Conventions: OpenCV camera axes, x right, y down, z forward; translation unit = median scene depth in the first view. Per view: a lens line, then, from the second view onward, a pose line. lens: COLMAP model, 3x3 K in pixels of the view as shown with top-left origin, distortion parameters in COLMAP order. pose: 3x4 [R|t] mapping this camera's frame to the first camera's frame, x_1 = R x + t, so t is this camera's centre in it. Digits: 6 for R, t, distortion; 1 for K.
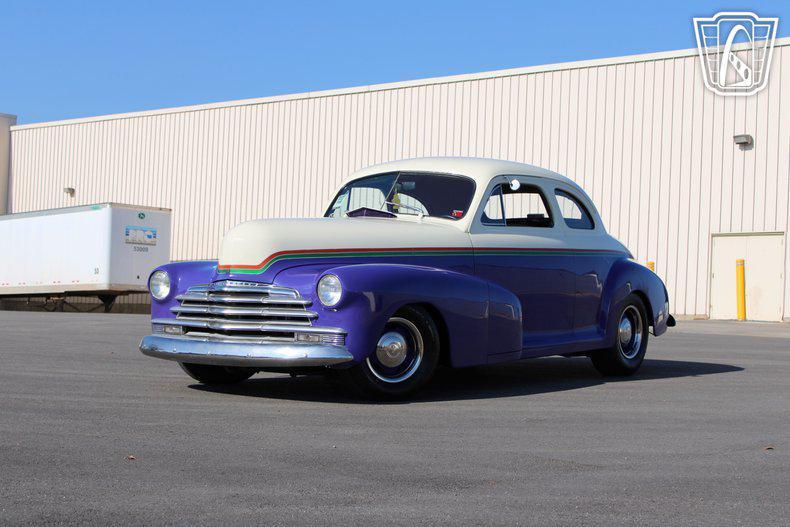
lens RADIAL K [[1506.6, 0, 390.5], [0, 1506.6, 258.7], [0, 0, 1]] dist [0.036247, 0.000000]
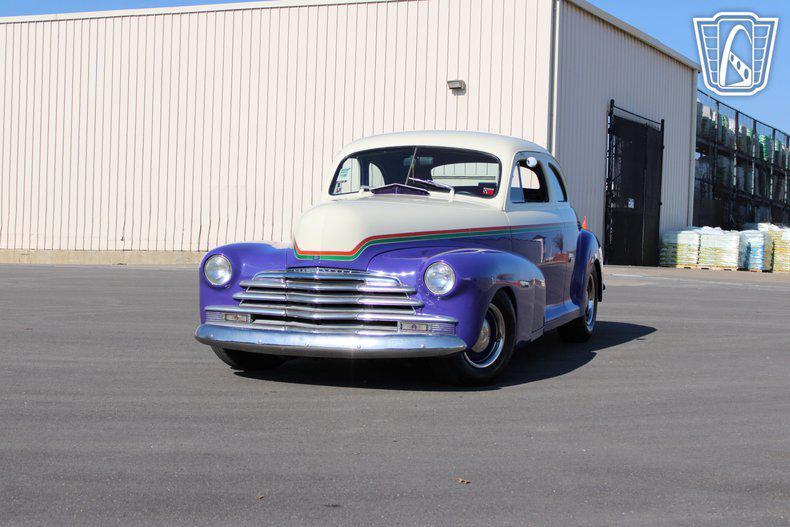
lens RADIAL K [[1506.6, 0, 399.8], [0, 1506.6, 261.3], [0, 0, 1]] dist [0.036247, 0.000000]
pose [[0.951592, -0.012992, 0.307089, -0.331941], [-0.003934, 0.998510, 0.054433, -0.039445], [-0.307338, -0.053006, 0.950123, 0.071724]]
